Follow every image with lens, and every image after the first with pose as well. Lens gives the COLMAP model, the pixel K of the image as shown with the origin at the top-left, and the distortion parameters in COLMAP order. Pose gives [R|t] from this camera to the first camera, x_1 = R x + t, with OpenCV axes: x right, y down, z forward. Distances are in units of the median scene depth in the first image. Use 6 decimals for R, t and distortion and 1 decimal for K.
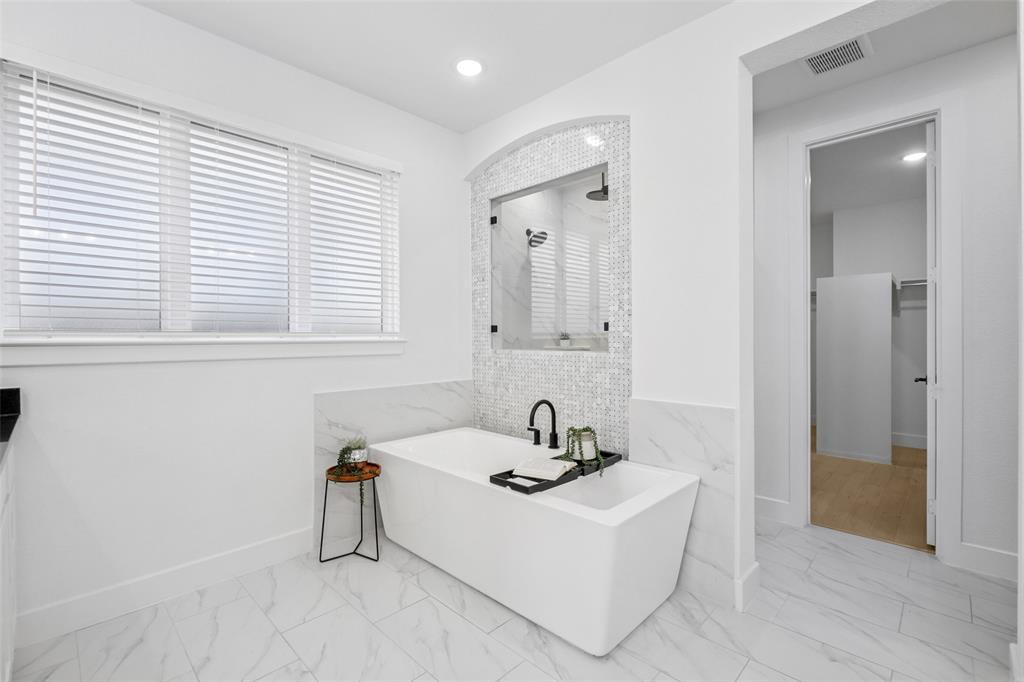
lens RADIAL K [[449.1, 0, 509.5], [0, 449.1, 338.3], [0, 0, 1]] dist [0.000895, 0.000075]
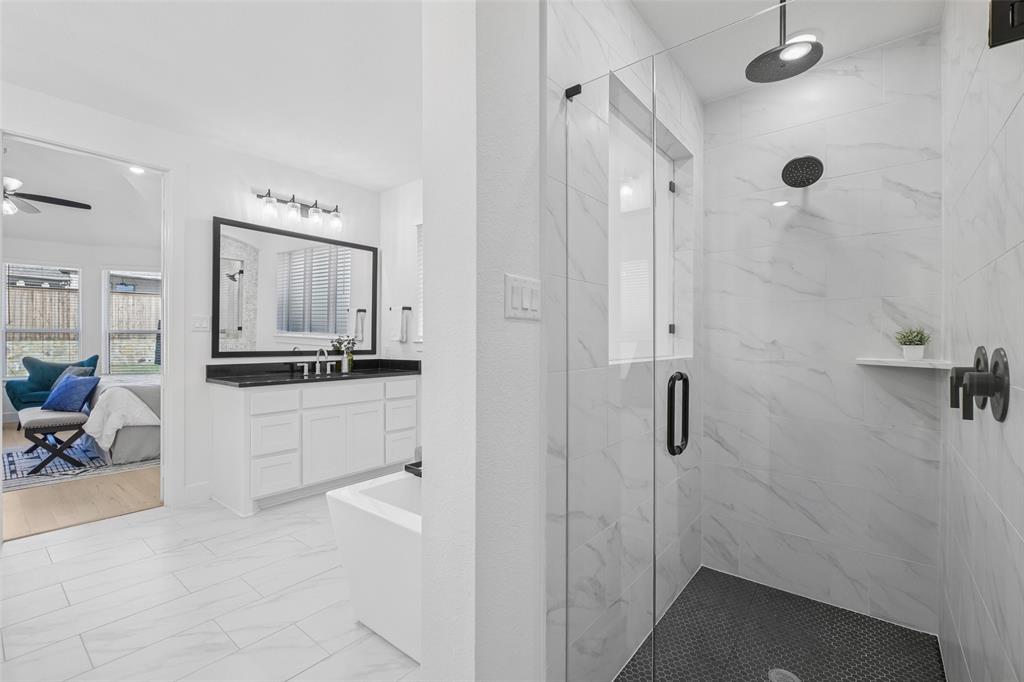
lens RADIAL K [[449.1, 0, 510.7], [0, 449.1, 340.9], [0, 0, 1]] dist [0.000895, 0.000075]
pose [[0.077451, 0.005928, -0.996979, 0.688268], [-0.003249, 0.999979, 0.005694, -0.003343], [0.996991, 0.002799, 0.077469, 0.648072]]
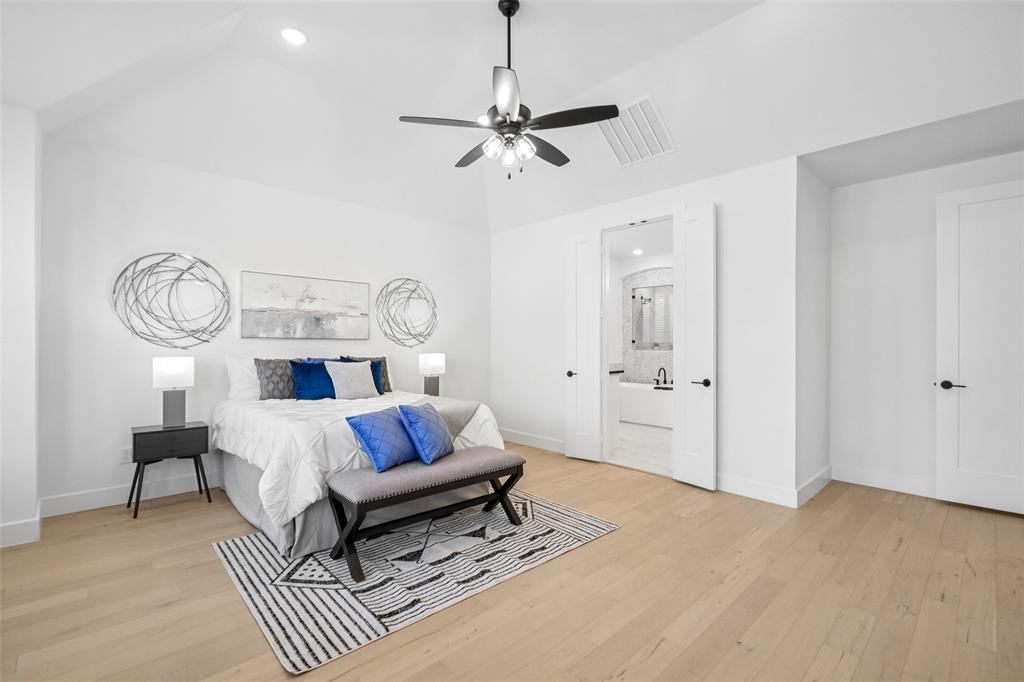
lens RADIAL K [[449.1, 0, 514.3], [0, 449.1, 342.3], [0, 0, 1]] dist [0.000895, 0.000075]
pose [[0.998933, 0.004482, -0.045965, -0.548545], [-0.004448, 0.999990, 0.000851, -0.016141], [0.045968, -0.000646, 0.998943, -1.410804]]
